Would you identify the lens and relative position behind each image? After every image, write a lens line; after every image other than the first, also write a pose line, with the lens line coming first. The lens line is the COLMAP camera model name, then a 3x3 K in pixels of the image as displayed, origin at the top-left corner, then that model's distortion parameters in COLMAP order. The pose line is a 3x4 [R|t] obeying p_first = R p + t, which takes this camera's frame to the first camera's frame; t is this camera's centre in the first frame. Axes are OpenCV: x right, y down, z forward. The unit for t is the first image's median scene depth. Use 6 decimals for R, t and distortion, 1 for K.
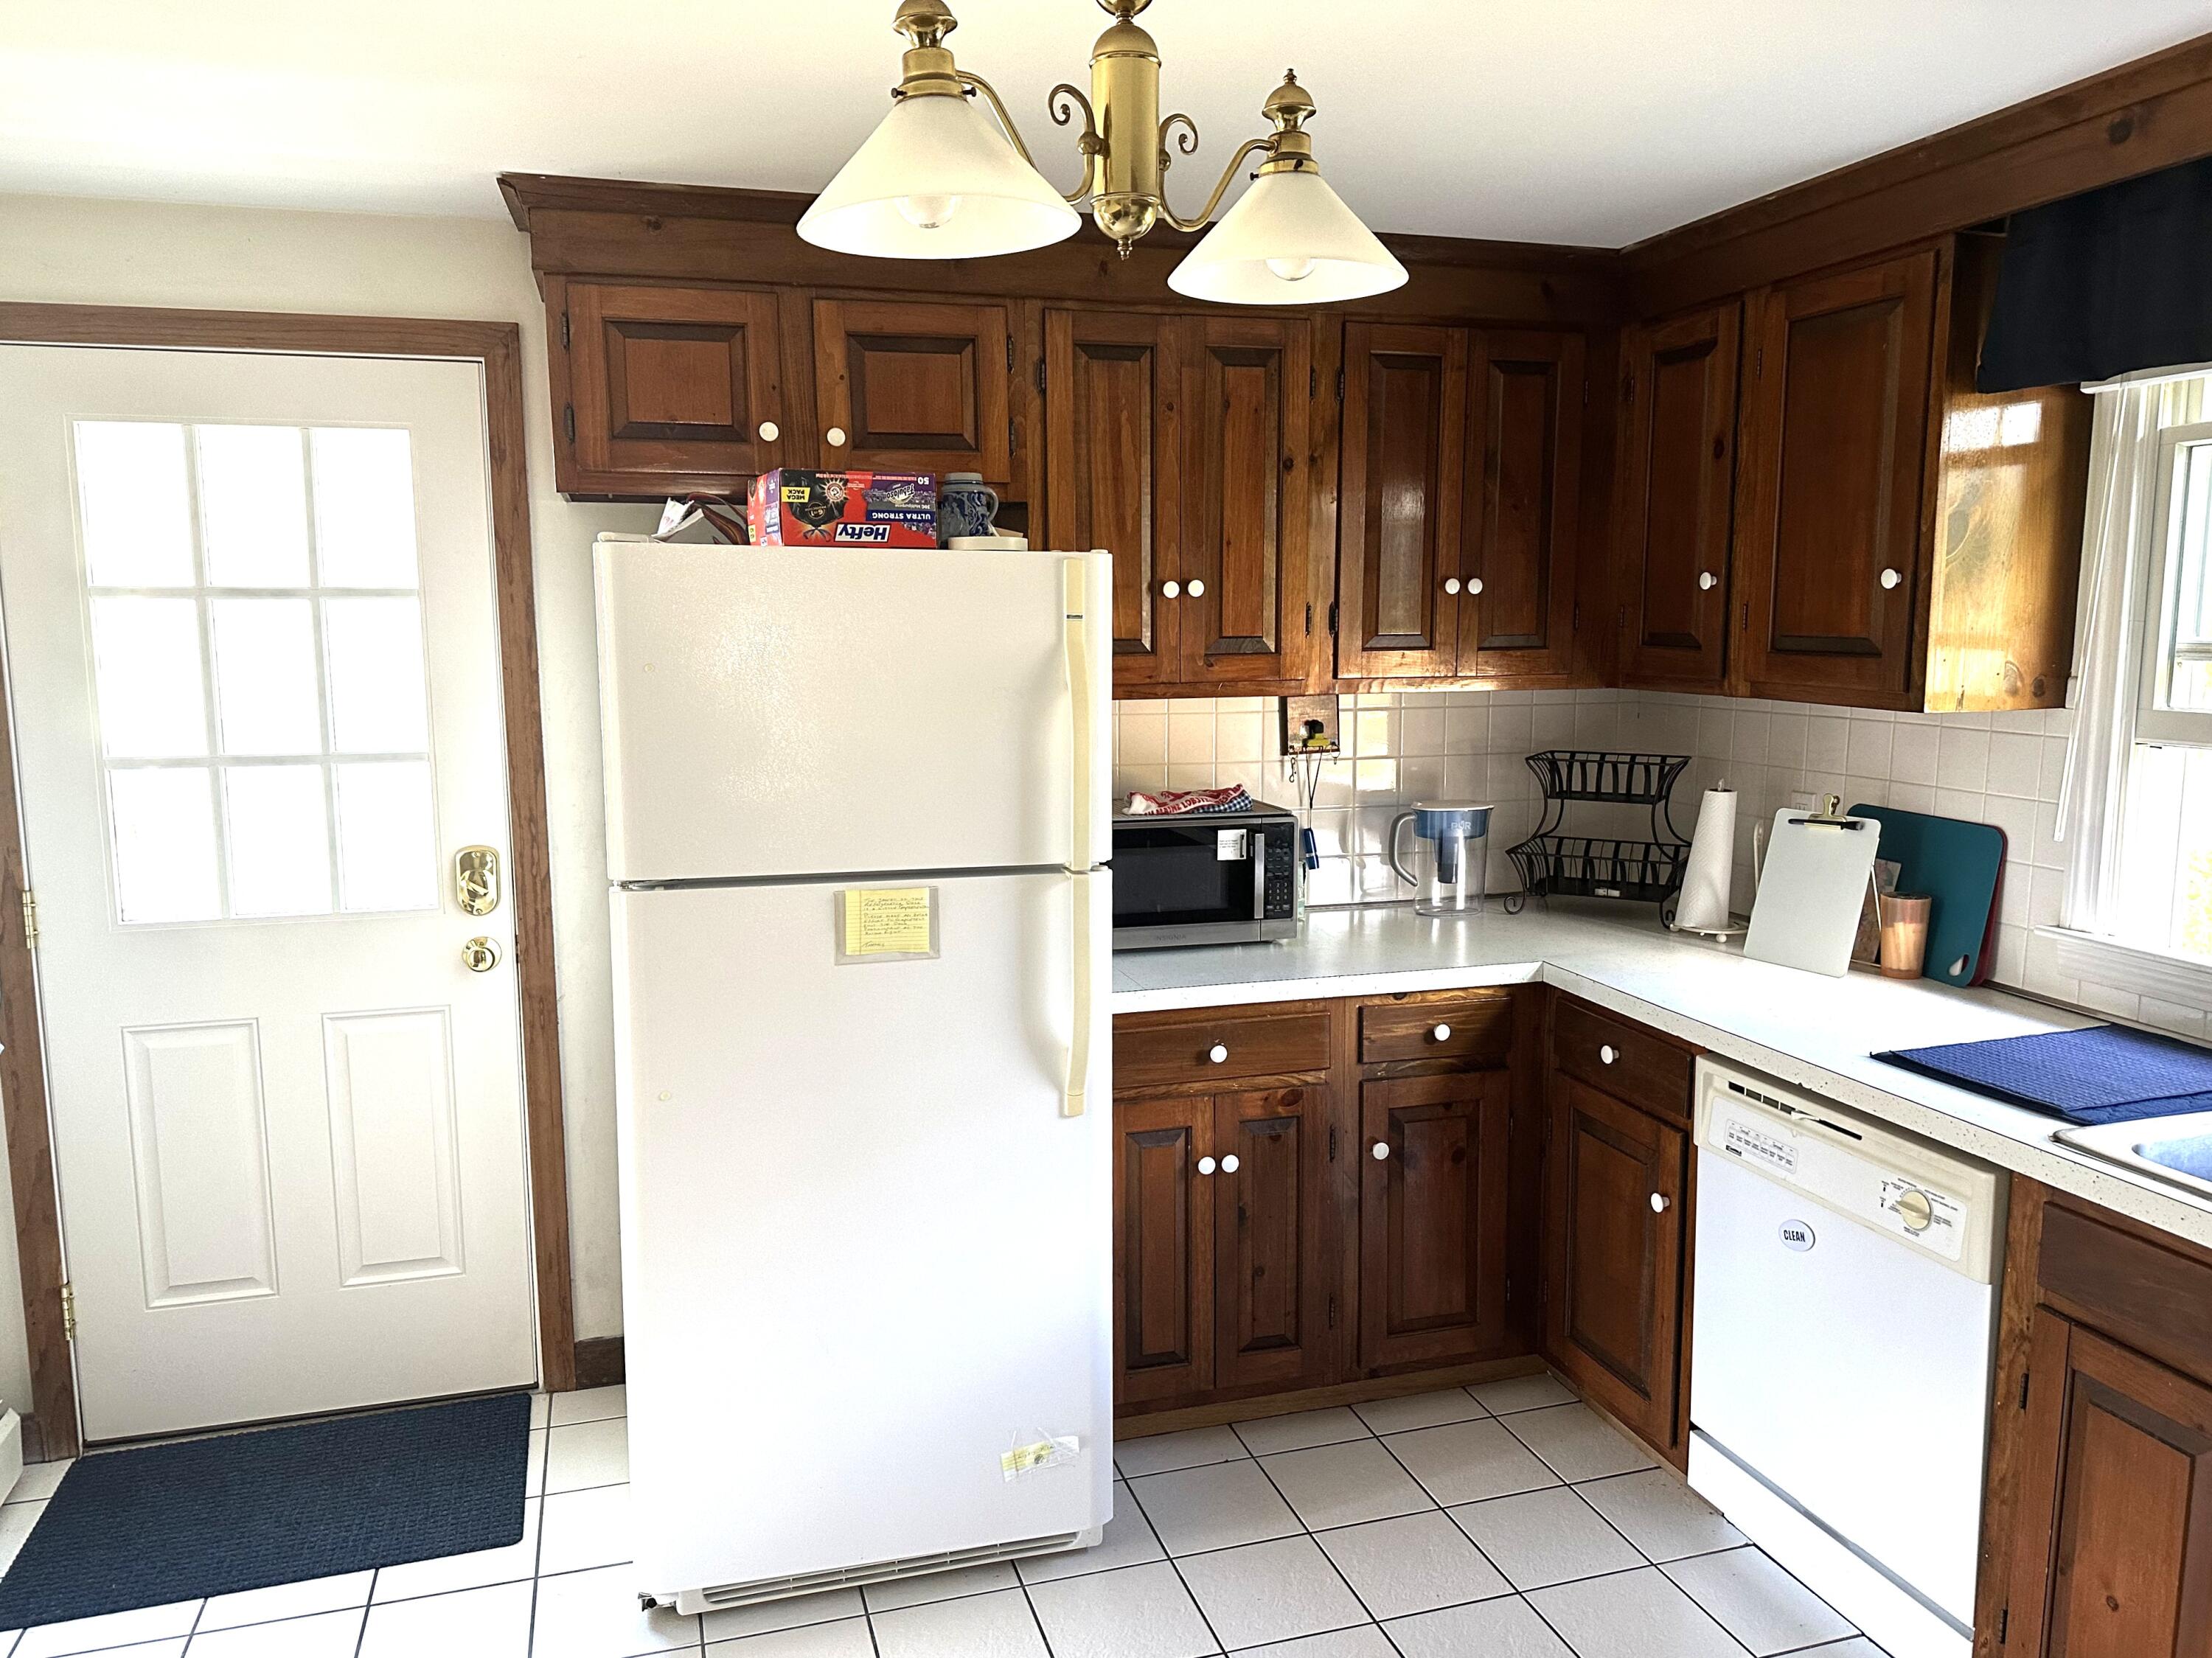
lens RADIAL K [[1582.4, 0, 1114.7], [0, 1582.4, 833.7], [0, 0, 1]] dist [0.038989, -0.038353]
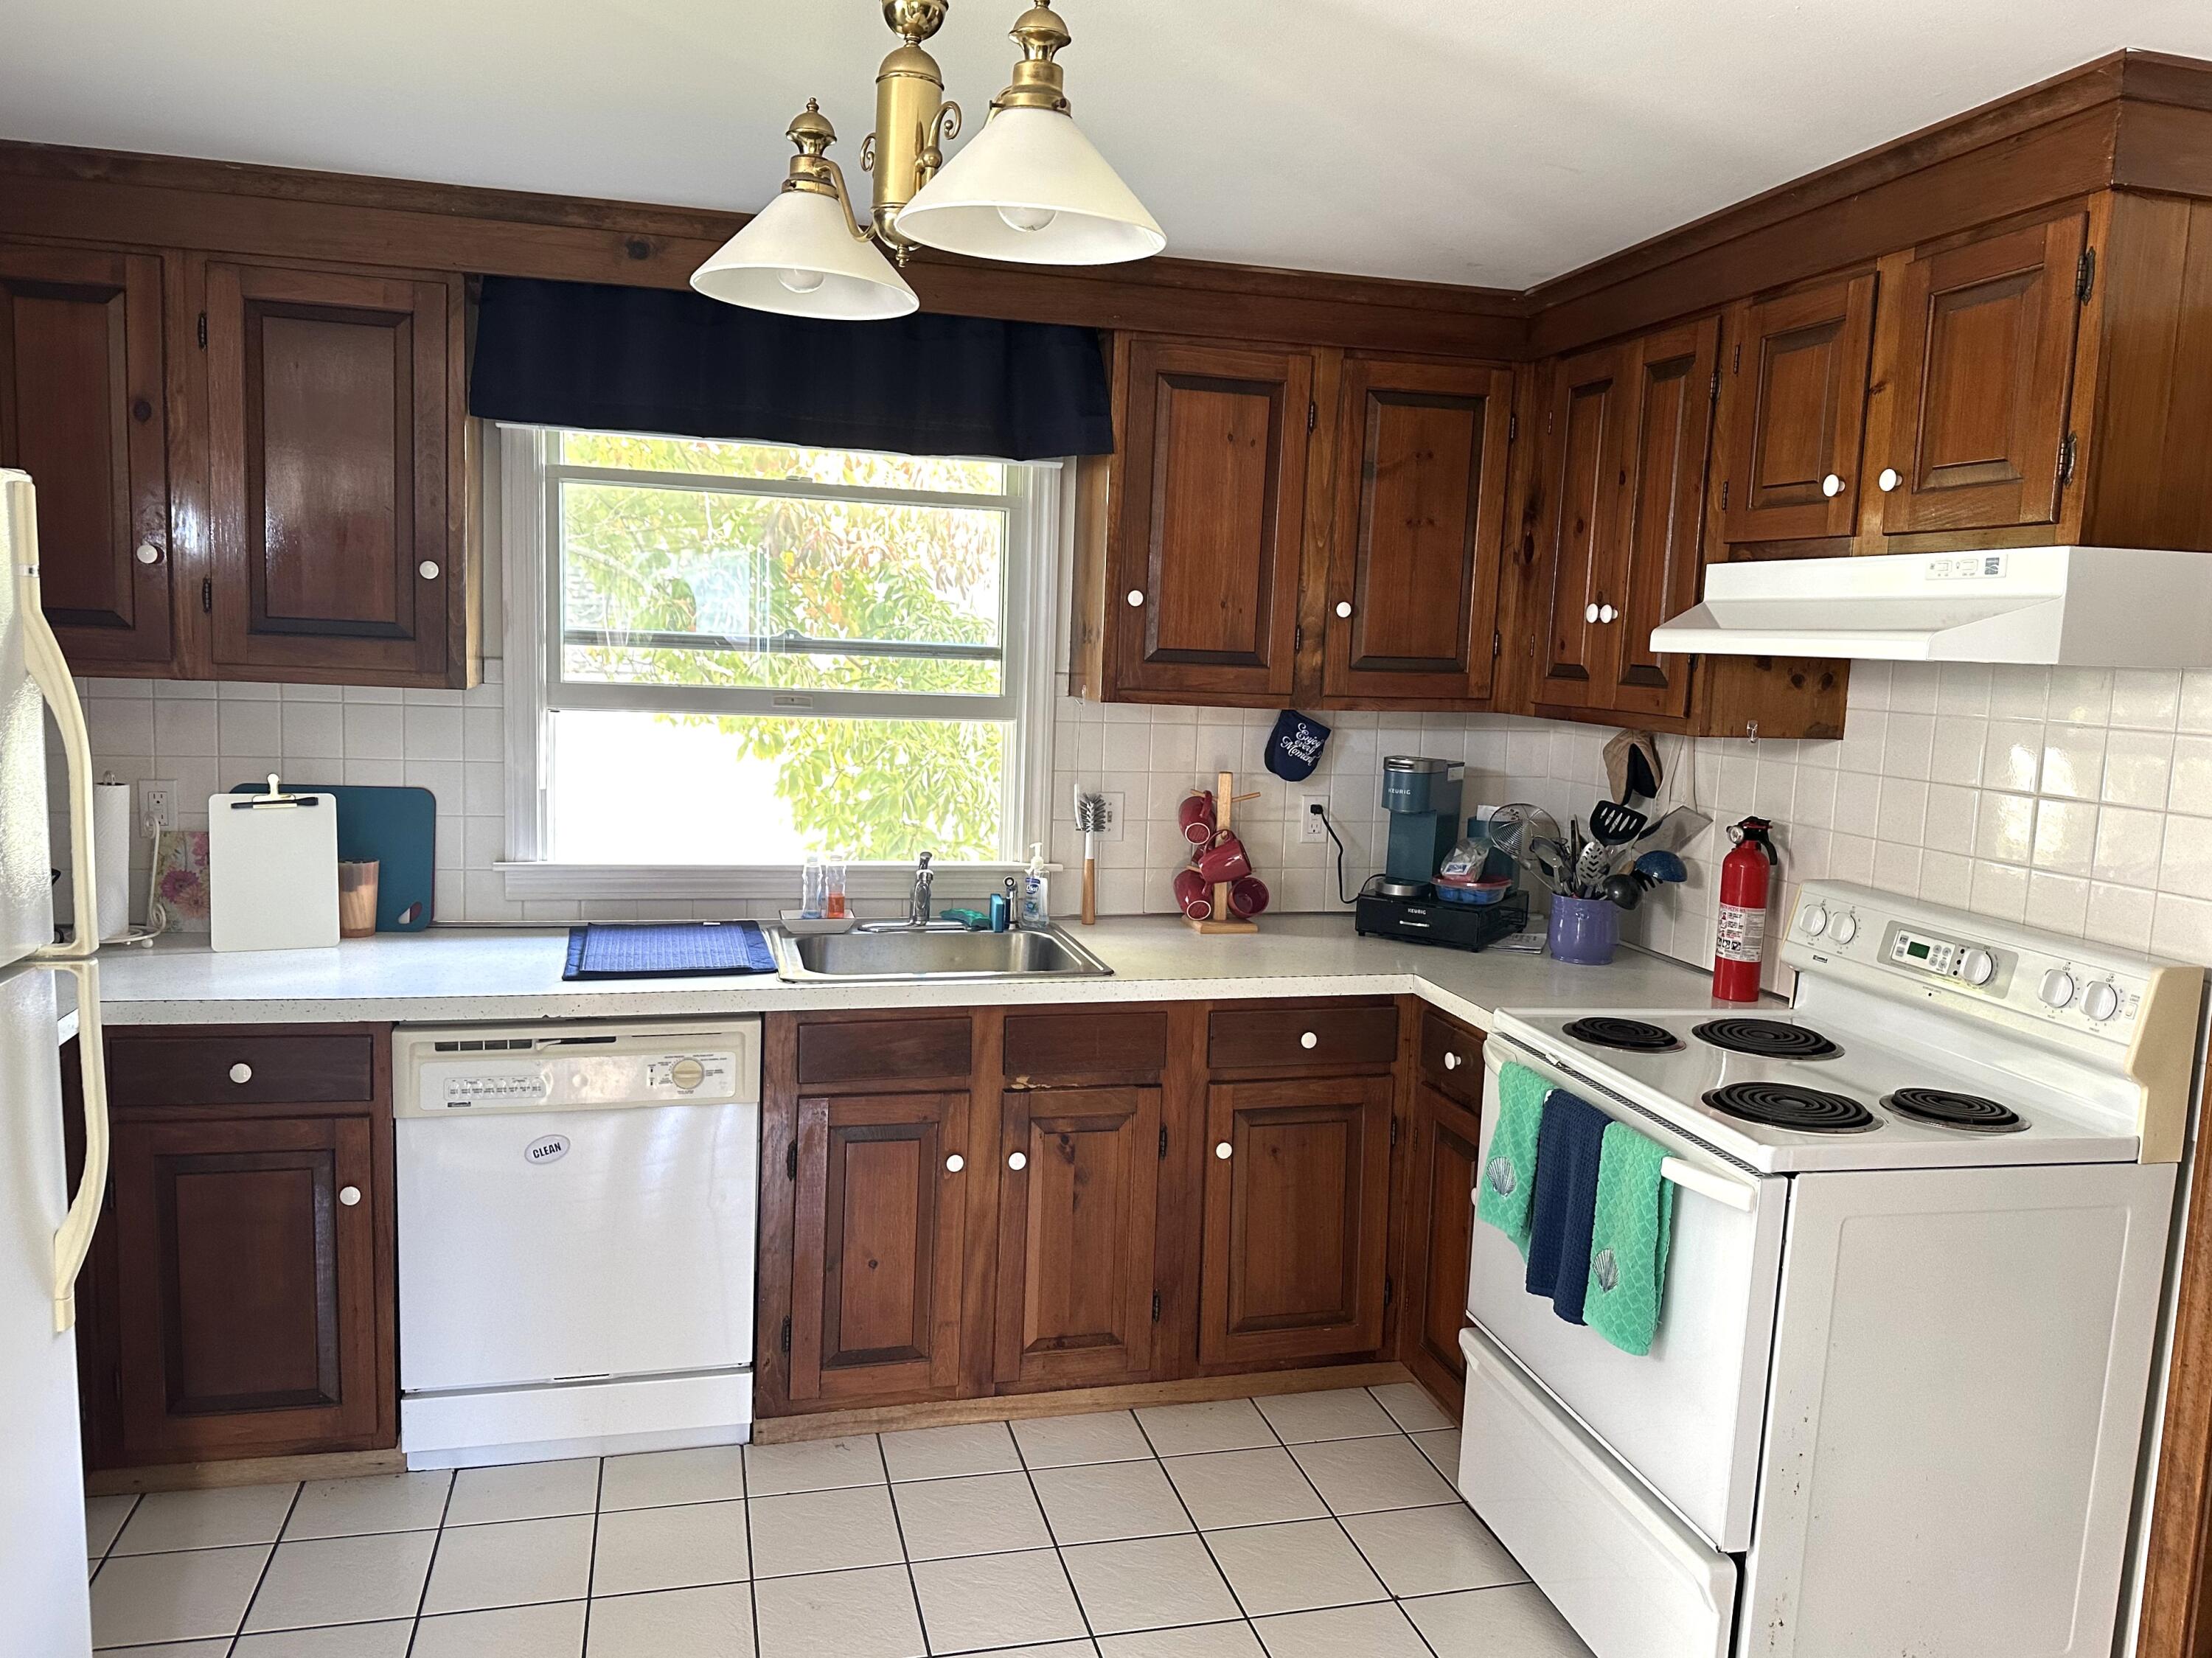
lens RADIAL K [[1582.4, 0, 1107.2], [0, 1582.4, 836.2], [0, 0, 1]] dist [0.038989, -0.038353]
pose [[0.064640, -0.117284, 0.990993, -0.602525], [0.102530, 0.988594, 0.110312, -0.050001], [-0.992627, 0.094476, 0.075928, 0.459184]]
